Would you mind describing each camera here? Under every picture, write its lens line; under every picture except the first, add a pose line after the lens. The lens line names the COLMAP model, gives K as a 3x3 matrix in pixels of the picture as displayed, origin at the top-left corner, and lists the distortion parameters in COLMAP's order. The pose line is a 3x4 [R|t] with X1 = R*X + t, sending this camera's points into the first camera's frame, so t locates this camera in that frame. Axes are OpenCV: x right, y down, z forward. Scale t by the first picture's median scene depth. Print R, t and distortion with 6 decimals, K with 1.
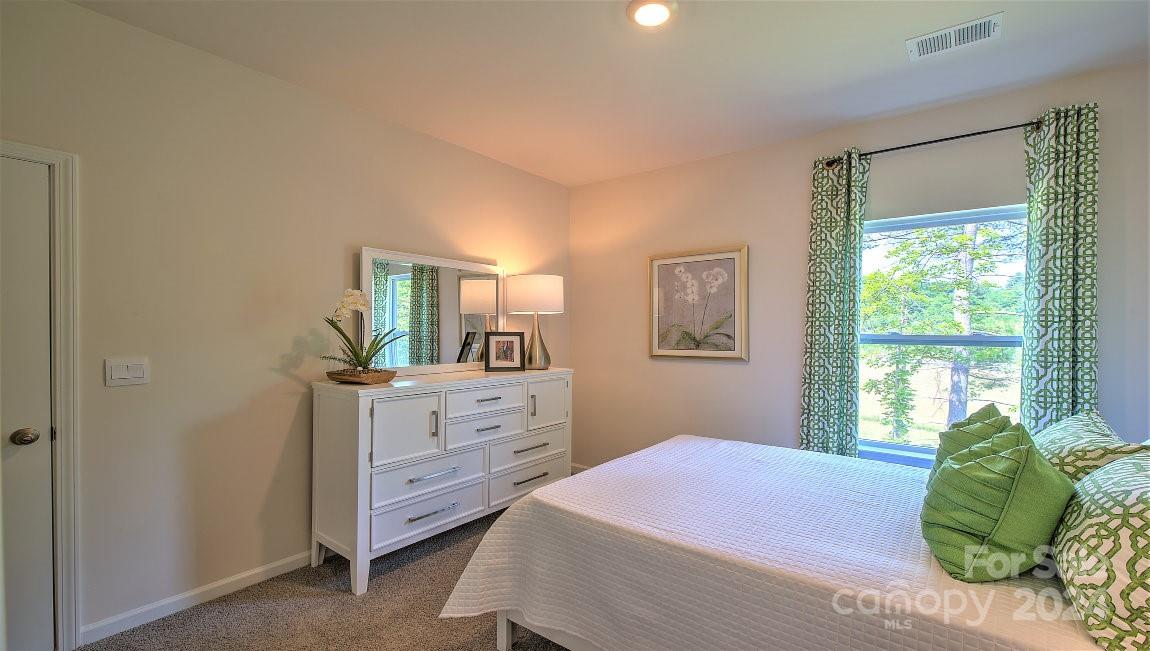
lens RADIAL K [[490.7, 0, 583.0], [0, 490.7, 332.6], [0, 0, 1]] dist [0.000226, -0.000202]
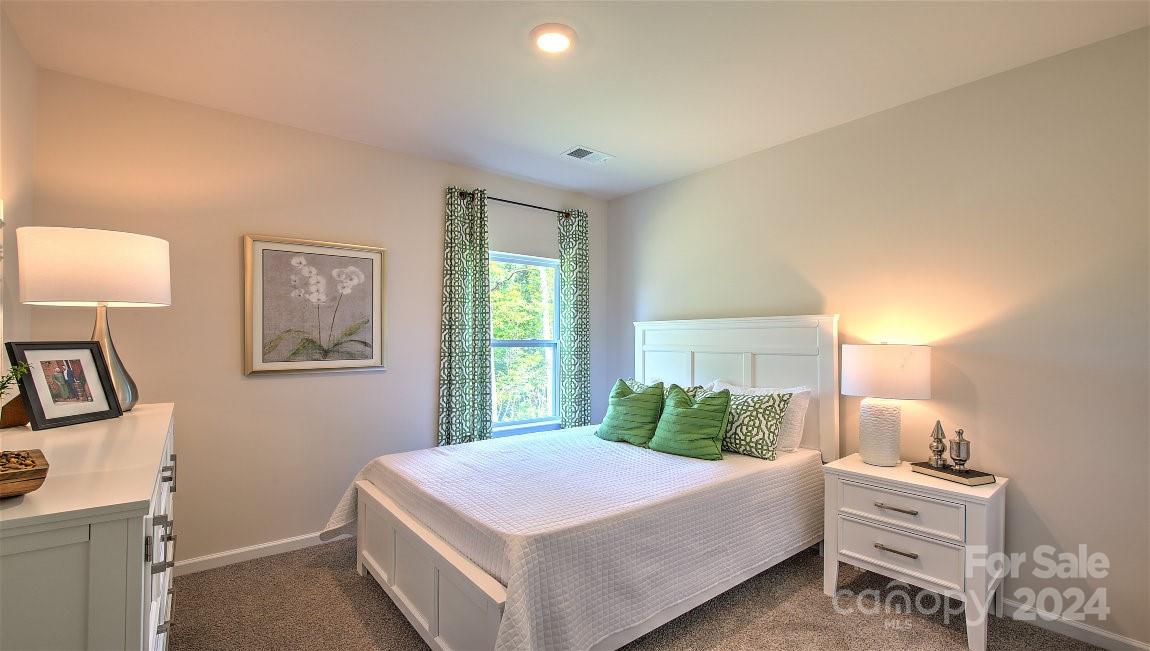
lens RADIAL K [[490.7, 0, 582.5], [0, 490.7, 327.6], [0, 0, 1]] dist [0.000226, -0.000202]
pose [[0.242101, 0.014459, 0.970143, -0.486488], [0.003936, 0.999866, -0.015885, -0.005542], [-0.970243, 0.007664, 0.242012, 0.380195]]
